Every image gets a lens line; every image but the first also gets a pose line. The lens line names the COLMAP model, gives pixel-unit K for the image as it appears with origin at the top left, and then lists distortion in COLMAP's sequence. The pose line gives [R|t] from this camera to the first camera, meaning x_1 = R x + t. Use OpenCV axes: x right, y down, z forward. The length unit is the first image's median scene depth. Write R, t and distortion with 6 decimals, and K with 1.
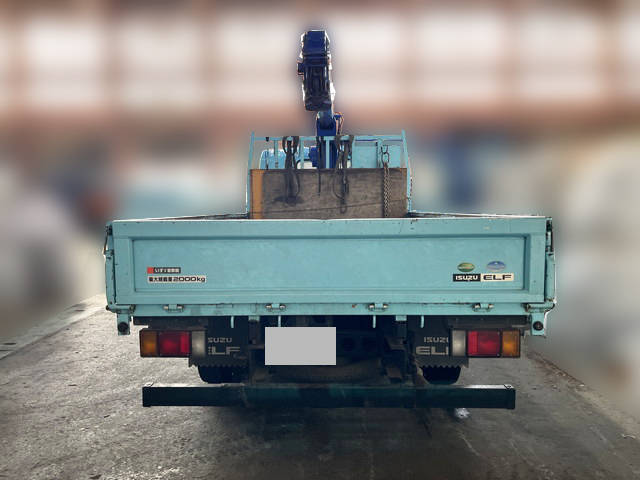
lens RADIAL K [[479.8, 0, 316.8], [0, 479.8, 245.5], [0, 0, 1]] dist [0.041962, -0.024332]
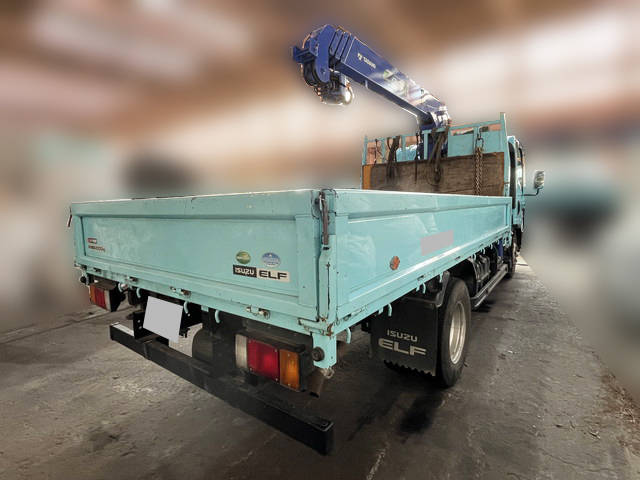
lens RADIAL K [[327.8, 0, 325.0], [0, 327.8, 233.8], [0, 0, 1]] dist [-0.002151, 0.000318]
pose [[0.824325, 0.042809, -0.564495, 0.689046], [-0.029453, 0.999029, 0.032754, -0.014199], [0.565349, -0.010374, 0.824786, 0.613346]]
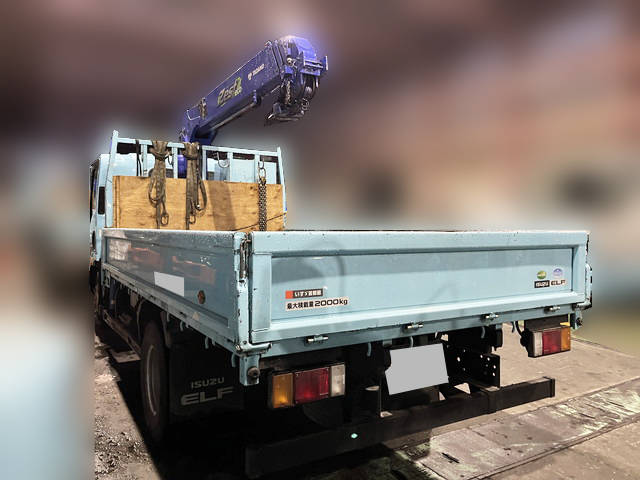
lens RADIAL K [[479.8, 0, 320.2], [0, 479.8, 238.1], [0, 0, 1]] dist [0.041962, -0.024332]
pose [[0.850067, 0.000801, 0.526675, -0.698886], [0.029334, 0.998375, -0.048864, -0.000777], [-0.525858, 0.056988, 0.848661, 0.295645]]
